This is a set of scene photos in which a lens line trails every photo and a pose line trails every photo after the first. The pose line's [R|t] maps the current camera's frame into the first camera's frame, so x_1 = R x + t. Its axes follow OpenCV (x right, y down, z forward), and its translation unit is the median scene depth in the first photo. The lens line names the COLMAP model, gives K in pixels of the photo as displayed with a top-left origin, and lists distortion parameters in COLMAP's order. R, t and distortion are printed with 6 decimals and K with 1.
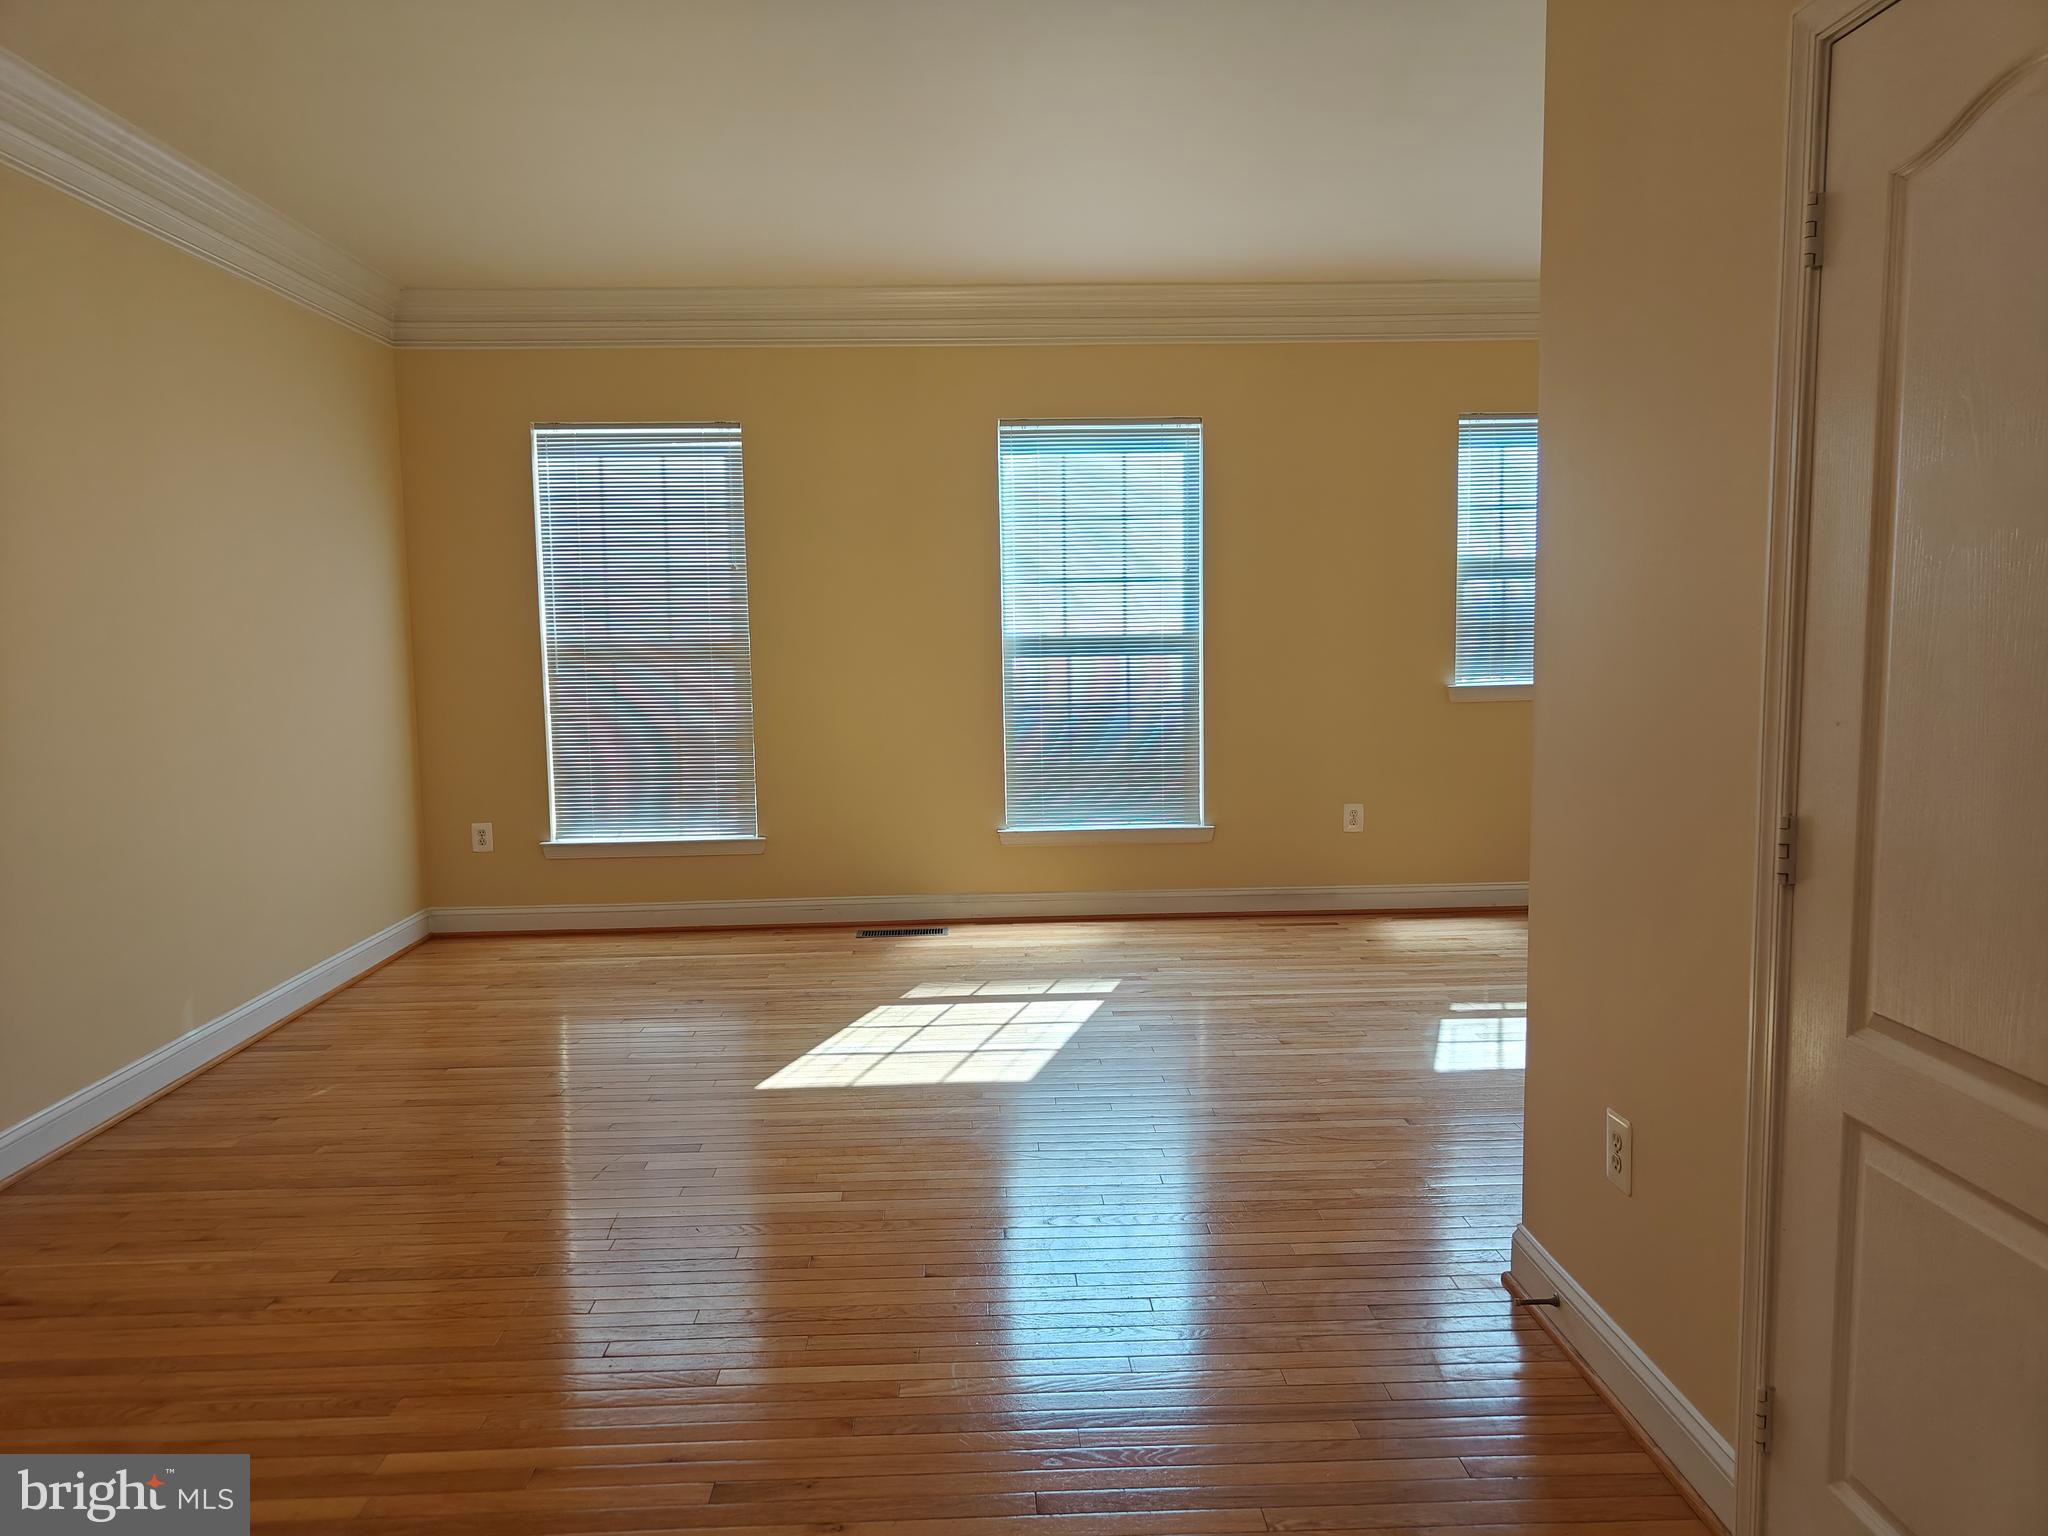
lens RADIAL K [[1413.9, 0, 1018.0], [0, 1413.9, 767.3], [0, 0, 1]] dist [0.022028, -0.008789]
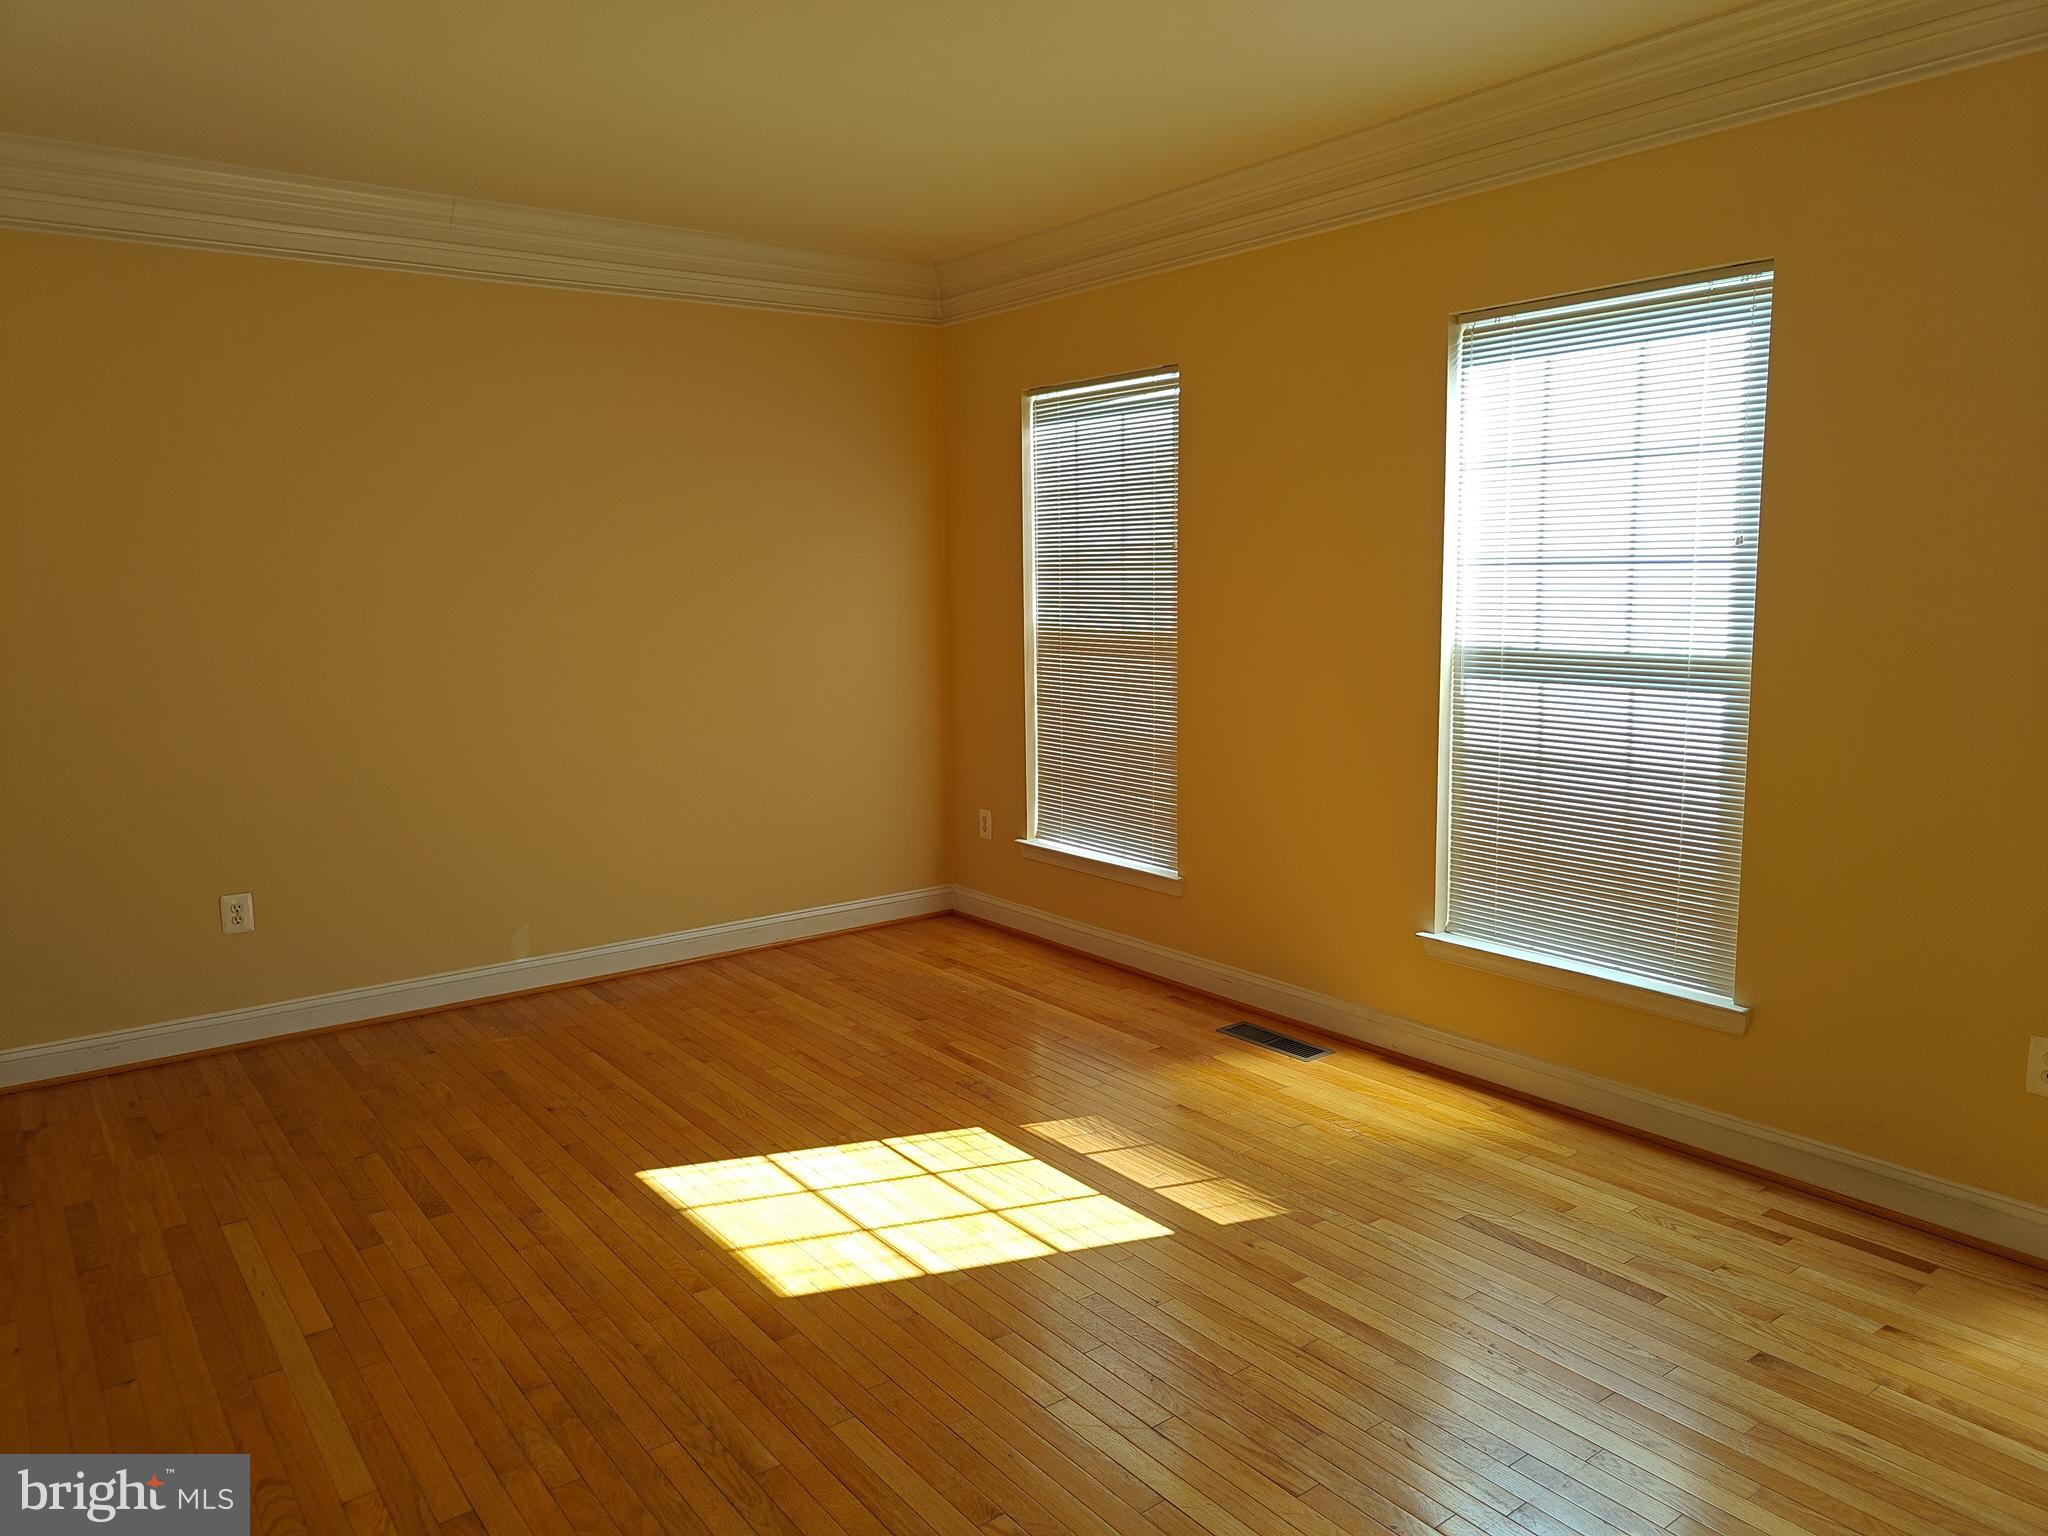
lens RADIAL K [[1413.9, 0, 1022.8], [0, 1413.9, 774.2], [0, 0, 1]] dist [0.022028, -0.008789]
pose [[0.573083, 0.125487, -0.809833, 0.426031], [-0.078623, 0.992067, 0.098087, -0.083661], [0.815717, 0.007460, 0.578403, 0.460376]]
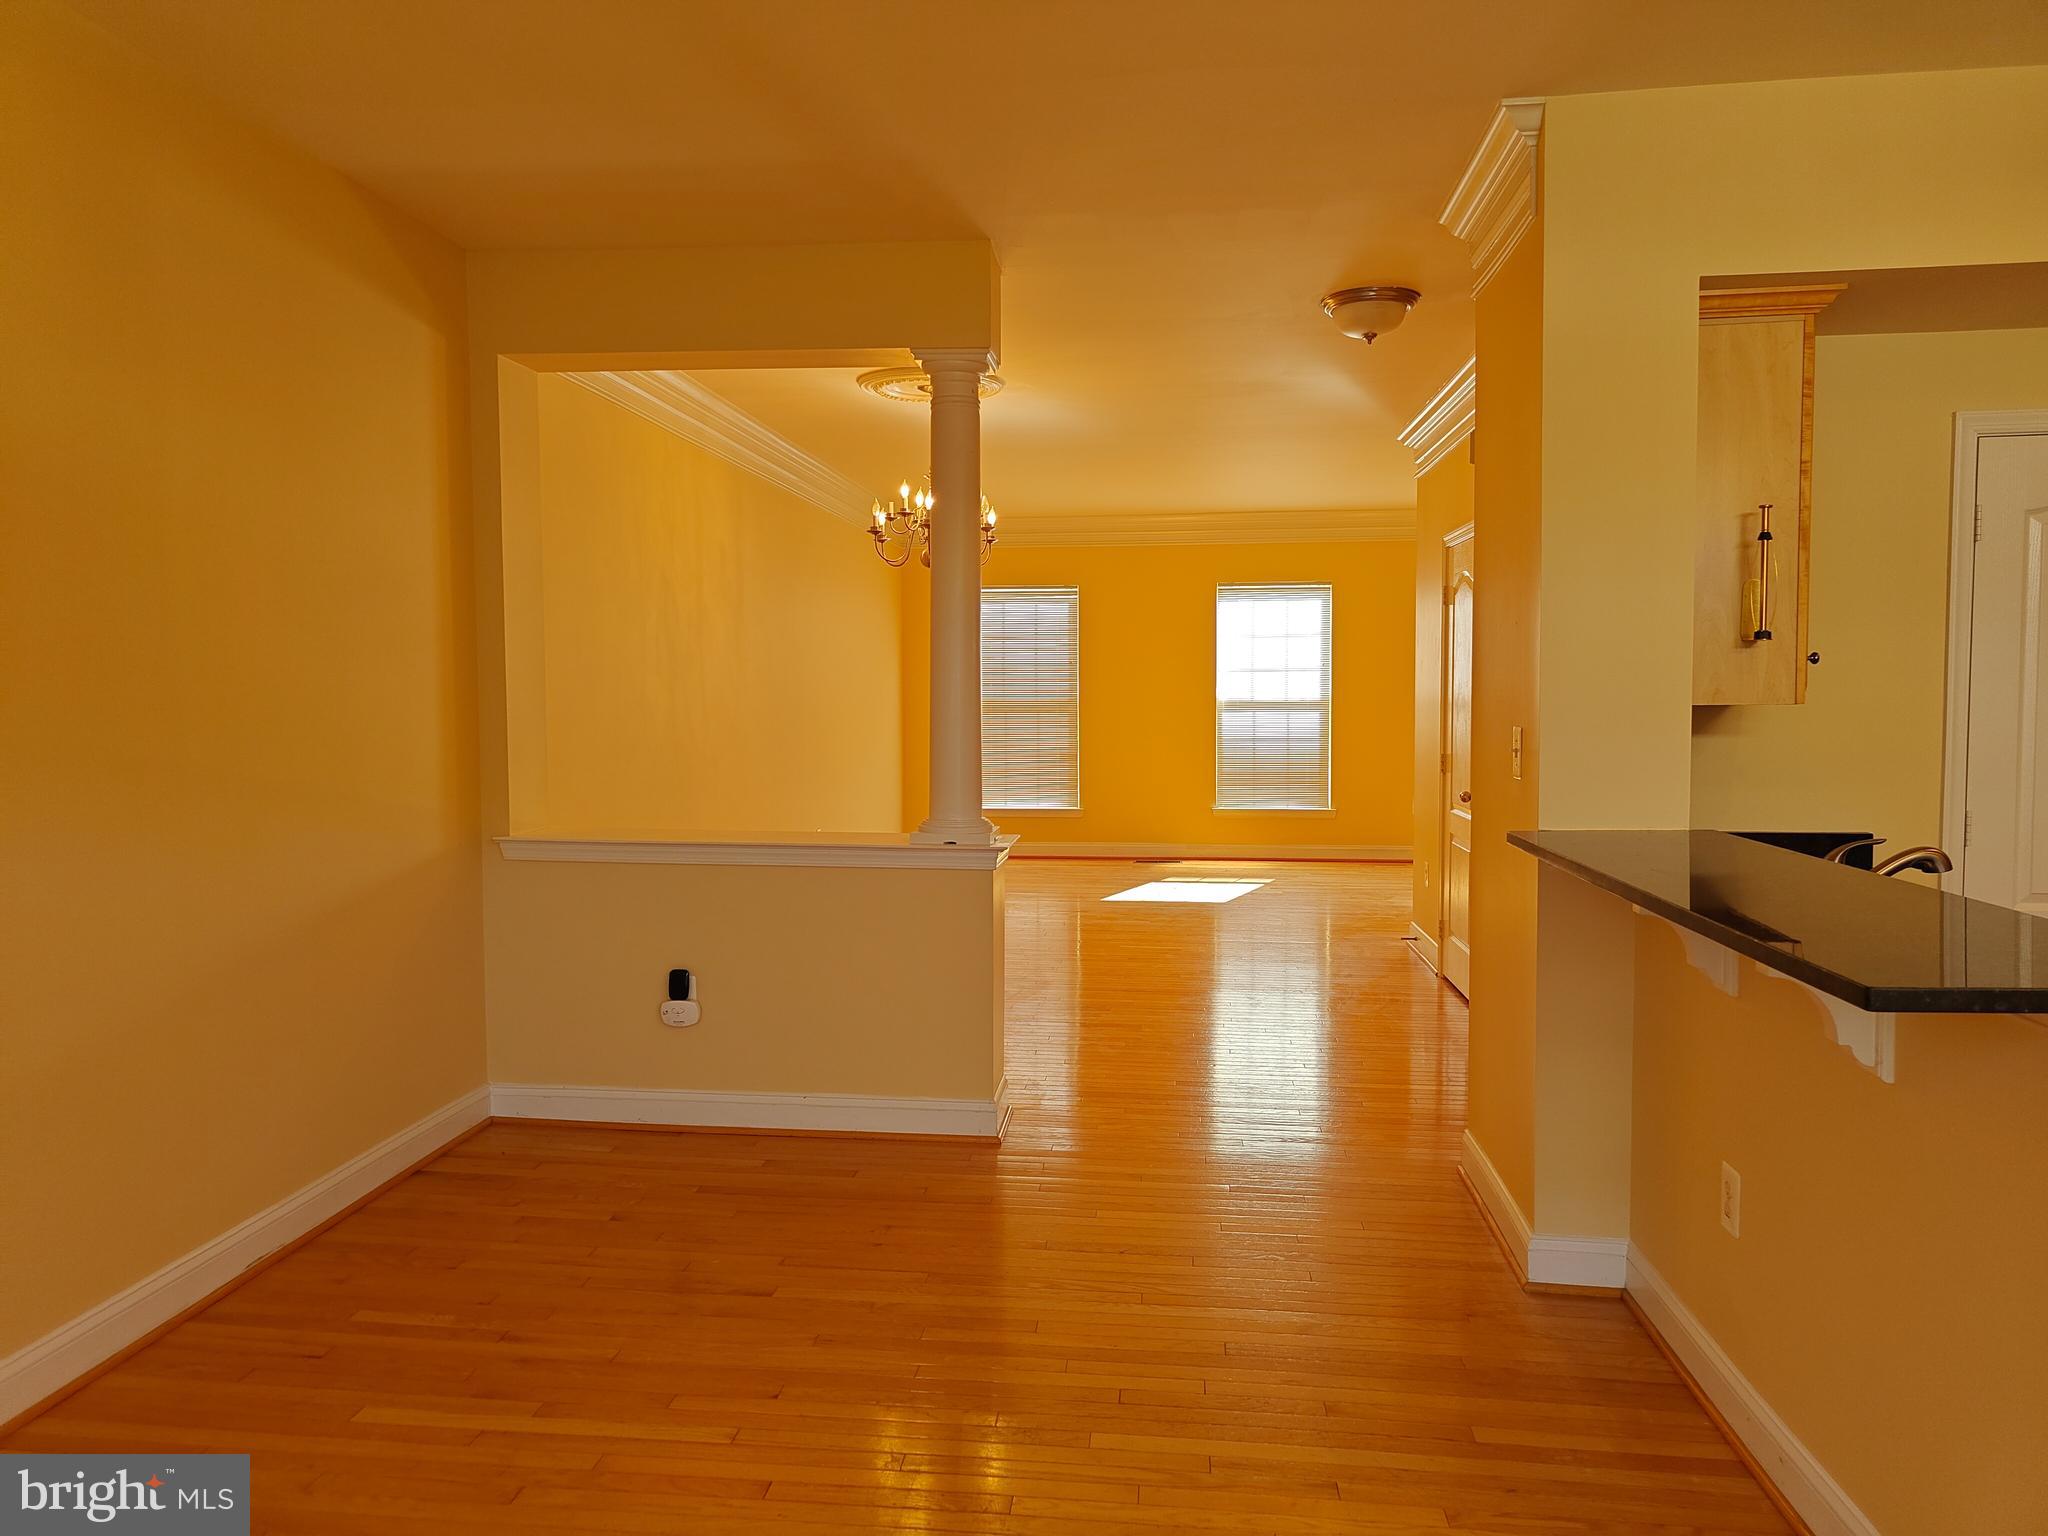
lens RADIAL K [[1413.9, 0, 1010.6], [0, 1413.9, 762.8], [0, 0, 1]] dist [0.022028, -0.008789]
pose [[0.987829, 0.017085, -0.154603, 0.009151], [-0.024454, 0.998647, -0.045890, 0.077409], [0.153610, 0.049112, 0.986910, -0.834475]]
